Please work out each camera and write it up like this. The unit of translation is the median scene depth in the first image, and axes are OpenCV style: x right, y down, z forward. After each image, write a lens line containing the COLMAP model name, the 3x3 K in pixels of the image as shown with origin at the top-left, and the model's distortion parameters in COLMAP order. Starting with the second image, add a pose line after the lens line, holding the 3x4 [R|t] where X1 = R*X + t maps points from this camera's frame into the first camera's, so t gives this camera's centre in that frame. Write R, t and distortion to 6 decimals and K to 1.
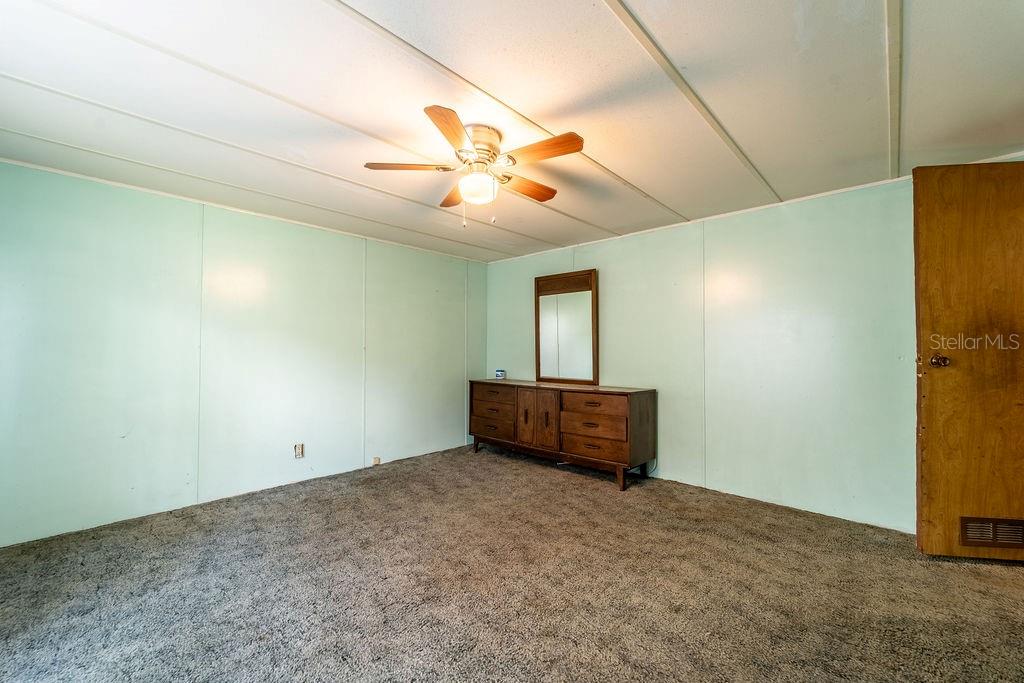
lens RADIAL K [[416.2, 0, 512.0], [0, 416.2, 341.5], [0, 0, 1]] dist [0.000194, -0.000163]
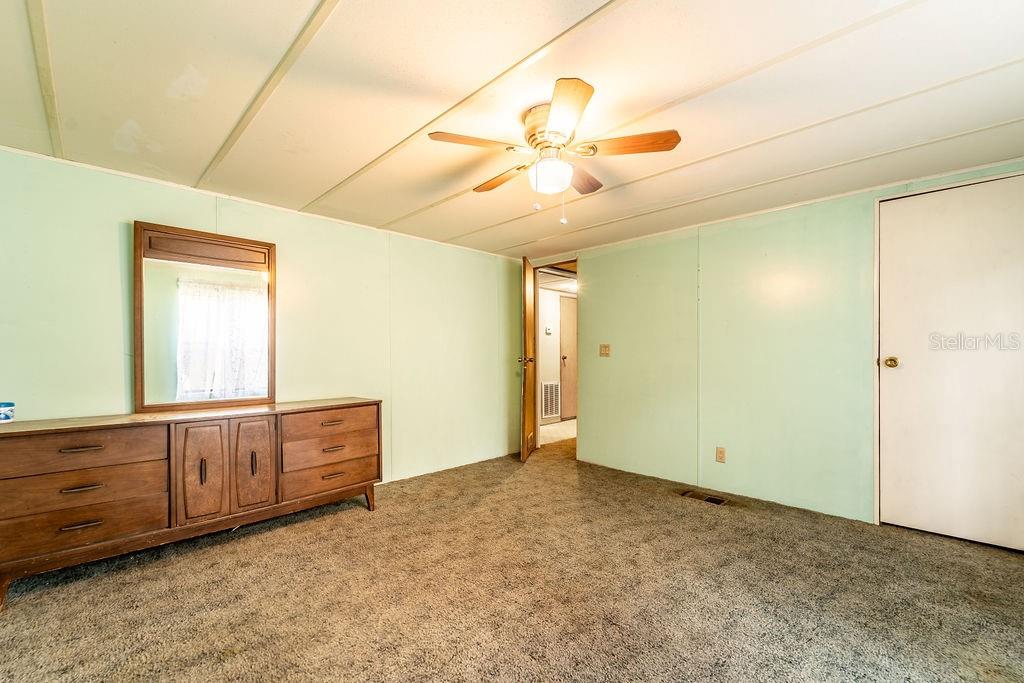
lens RADIAL K [[424.0, 0, 508.1], [0, 424.0, 356.6], [0, 0, 1]] dist [0.000466, -0.000060]
pose [[0.039916, -0.004330, 0.999194, -0.665125], [-0.017984, 0.999826, 0.005051, 0.013743], [-0.999041, -0.018172, 0.039831, 0.691108]]
